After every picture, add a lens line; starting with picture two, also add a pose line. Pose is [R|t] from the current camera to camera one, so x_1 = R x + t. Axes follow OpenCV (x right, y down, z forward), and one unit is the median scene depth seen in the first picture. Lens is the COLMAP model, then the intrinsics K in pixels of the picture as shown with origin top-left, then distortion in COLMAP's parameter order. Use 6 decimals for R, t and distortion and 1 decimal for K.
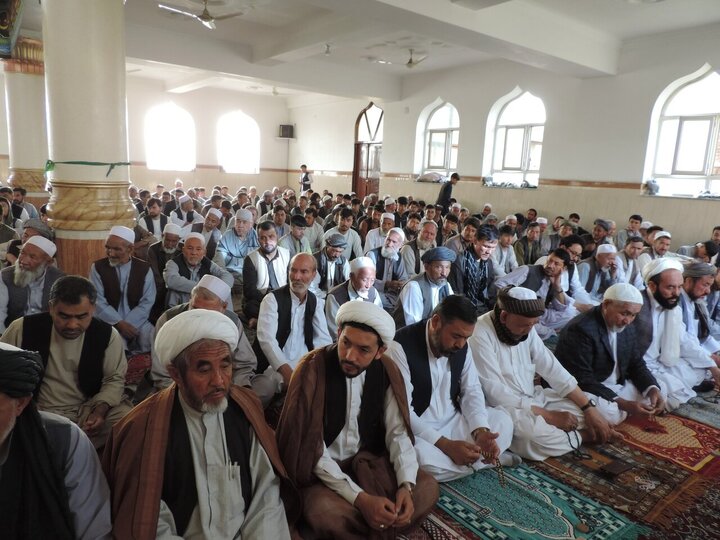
lens RADIAL K [[516.6, 0, 360.0], [0, 516.6, 270.0], [0, 0, 1]] dist [-0.006973, -0.000907]
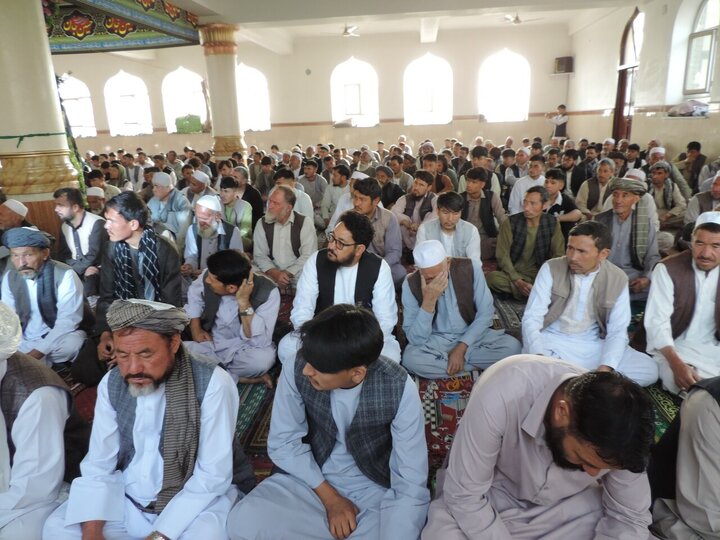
lens RADIAL K [[515.7, 0, 360.0], [0, 515.7, 270.0], [0, 0, 1]] dist [-0.017381, 0.000273]
pose [[0.722369, 0.115736, -0.681754, 0.808224], [-0.052717, 0.992242, 0.112588, -0.071403], [0.689496, -0.045390, 0.722866, 0.625949]]
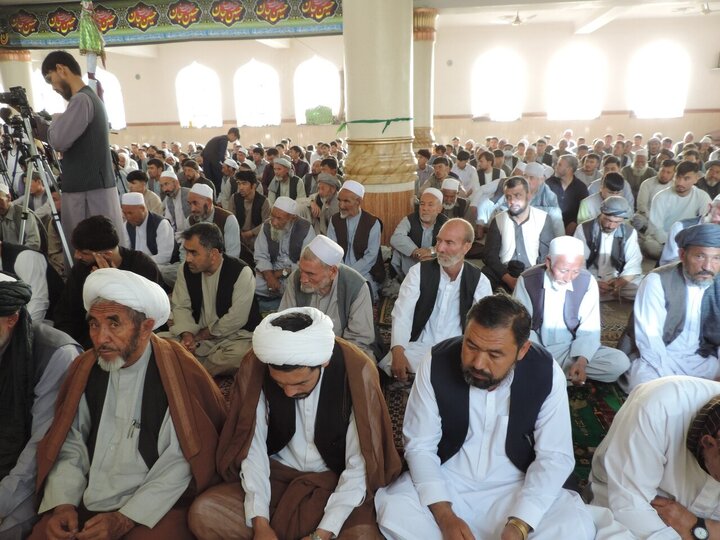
lens RADIAL K [[510.1, 0, 360.0], [0, 510.1, 270.0], [0, 0, 1]] dist [0.009760, -0.023556]
pose [[0.687673, 0.141915, -0.712015, 0.239451], [-0.075240, 0.989359, 0.124527, -0.027066], [0.722111, -0.032062, 0.691034, 0.212904]]
